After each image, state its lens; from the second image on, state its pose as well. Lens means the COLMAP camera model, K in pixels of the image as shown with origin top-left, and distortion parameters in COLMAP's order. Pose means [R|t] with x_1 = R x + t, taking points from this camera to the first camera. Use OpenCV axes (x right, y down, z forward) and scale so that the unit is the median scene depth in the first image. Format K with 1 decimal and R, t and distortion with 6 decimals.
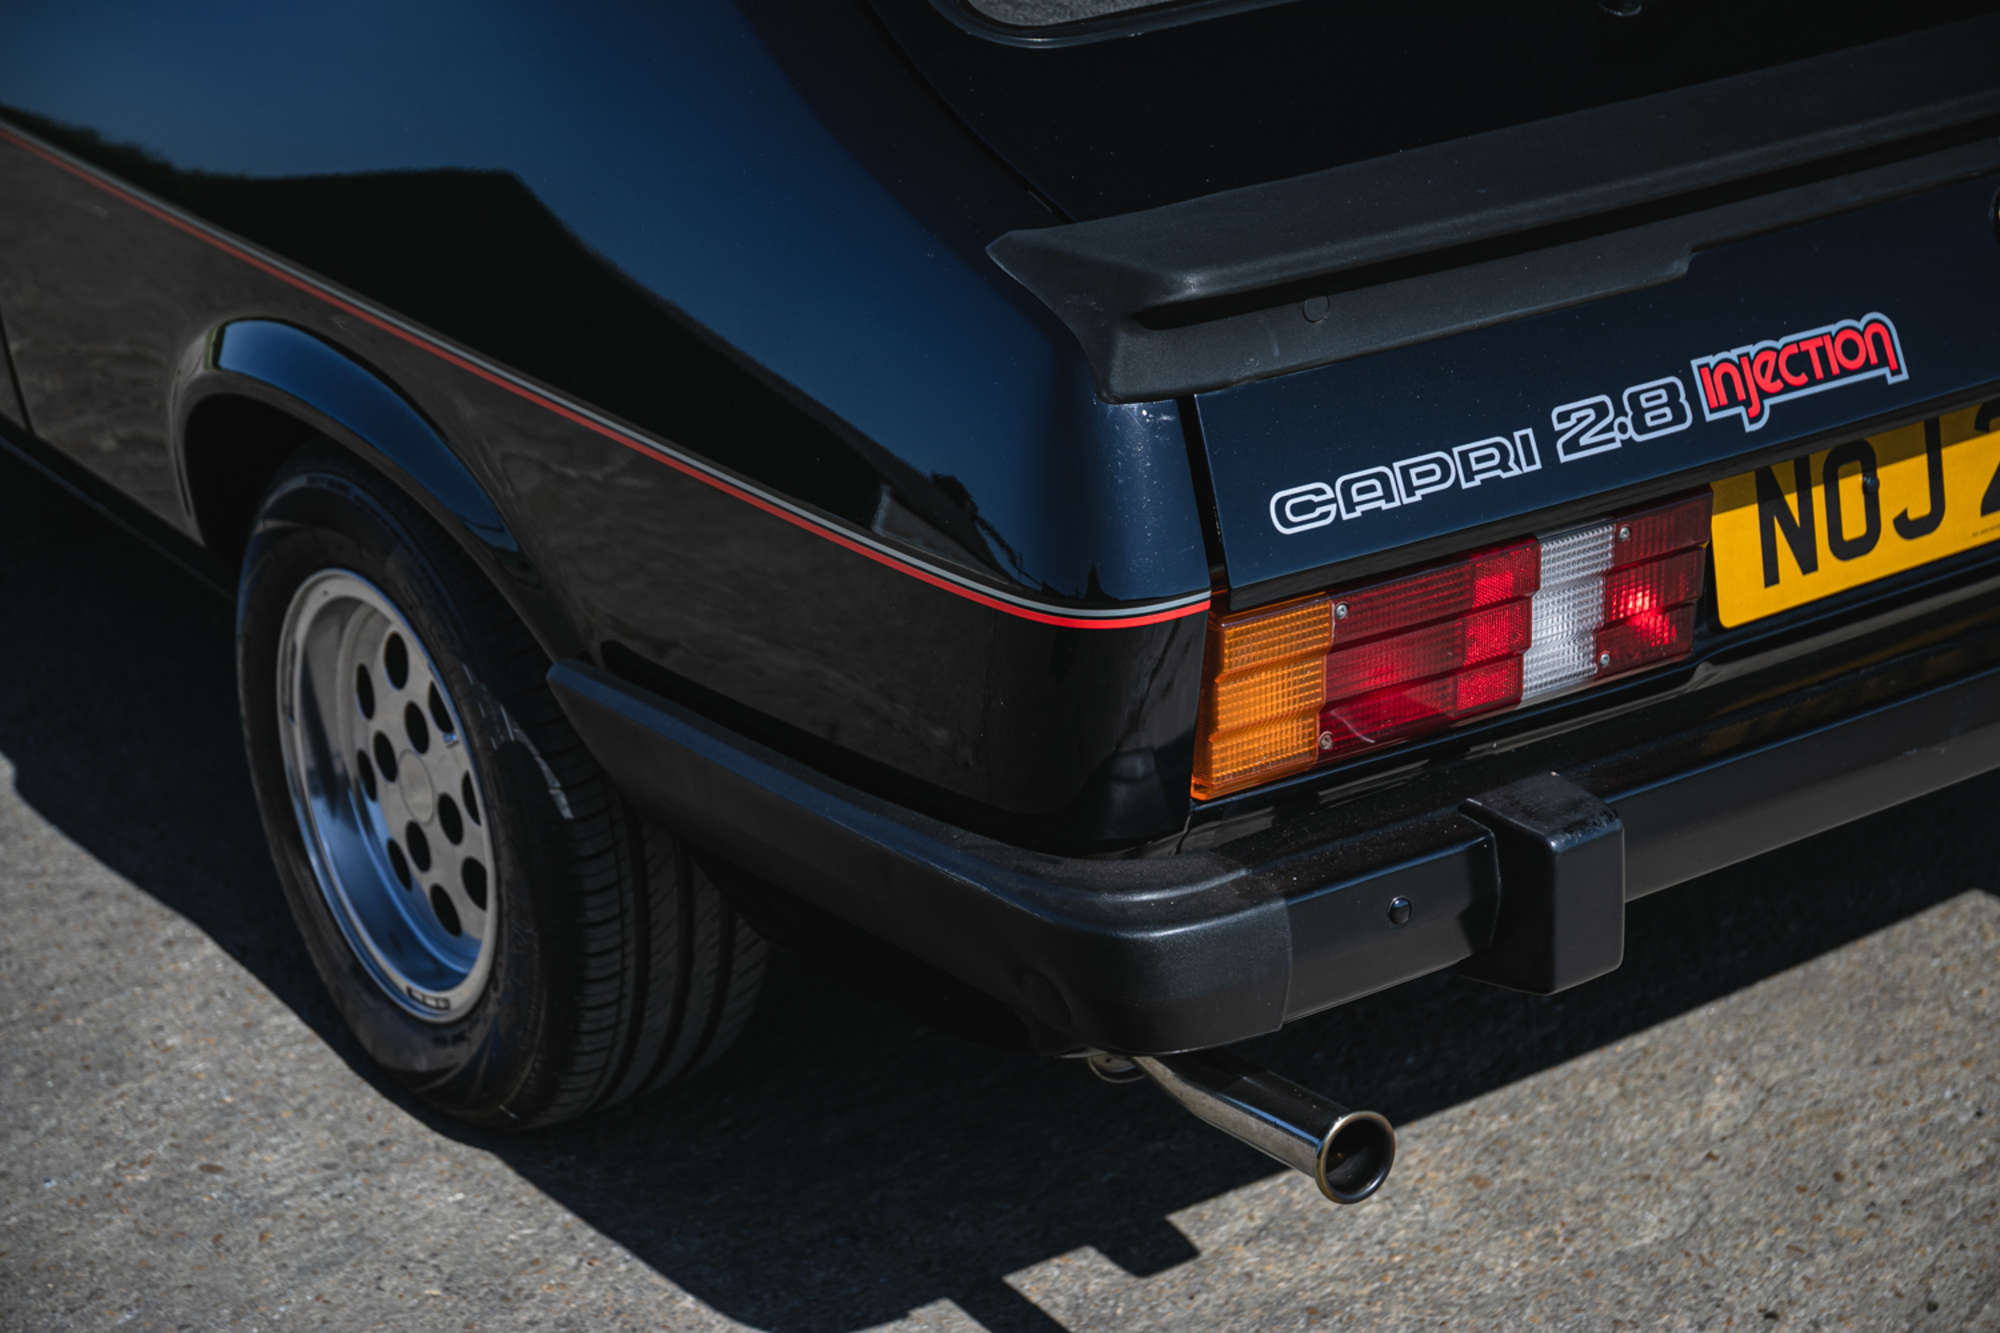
lens RADIAL K [[3611.1, 0, 1029.1], [0, 3611.1, 663.5], [0, 0, 1]] dist [0.128477, 0.133789]
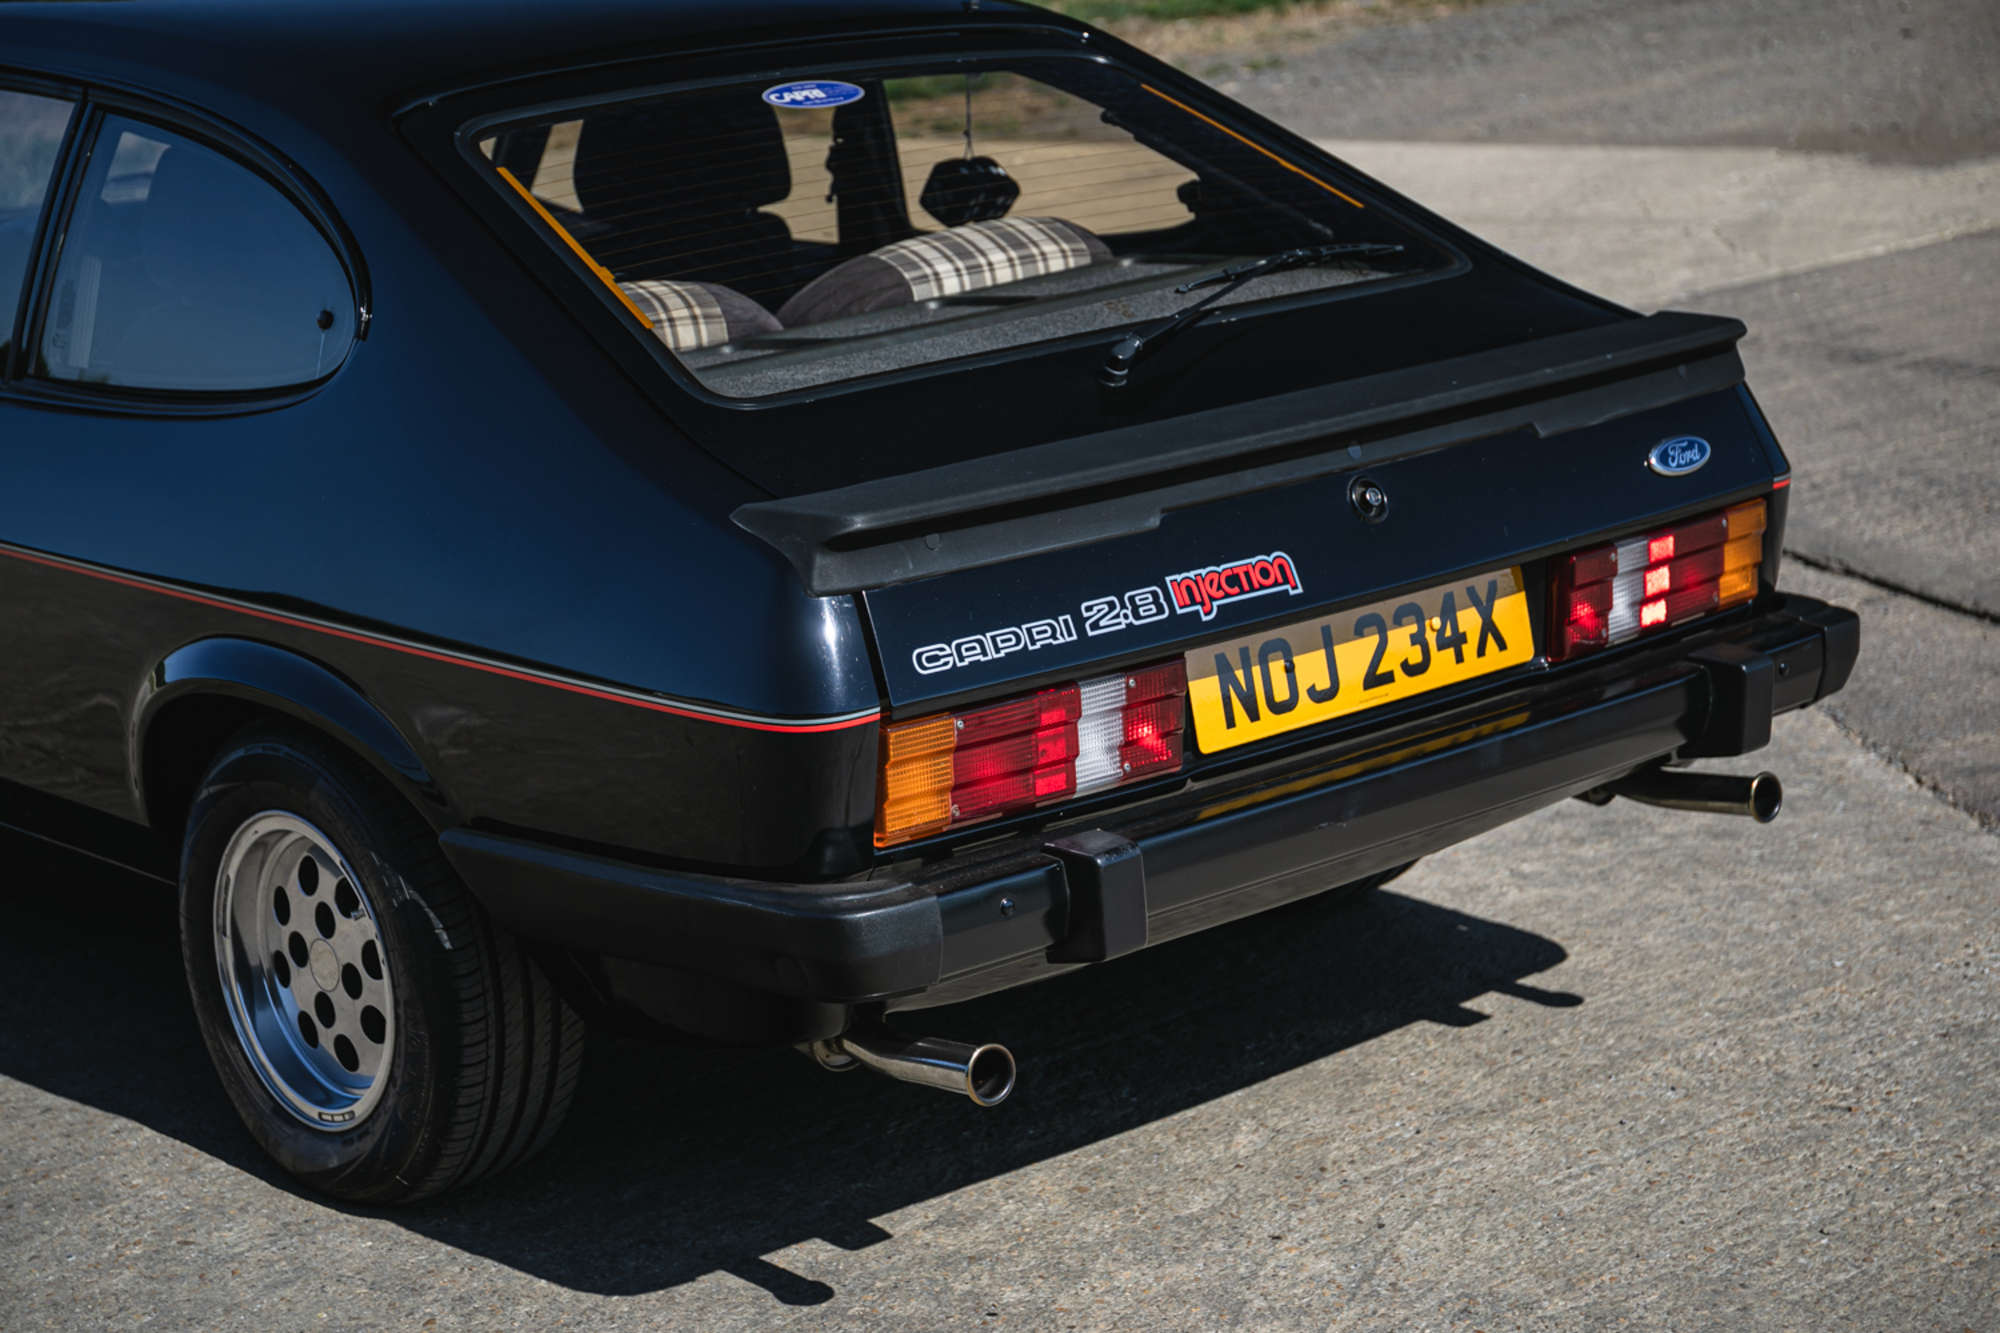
lens RADIAL K [[3800.9, 0, 1007.4], [0, 3800.9, 691.9], [0, 0, 1]] dist [0.145474, 0.146644]
pose [[0.993625, -0.048733, 0.101658, -0.052374], [0.064777, 0.984819, -0.161043, 0.198094], [-0.092266, 0.166601, 0.981698, -0.545398]]
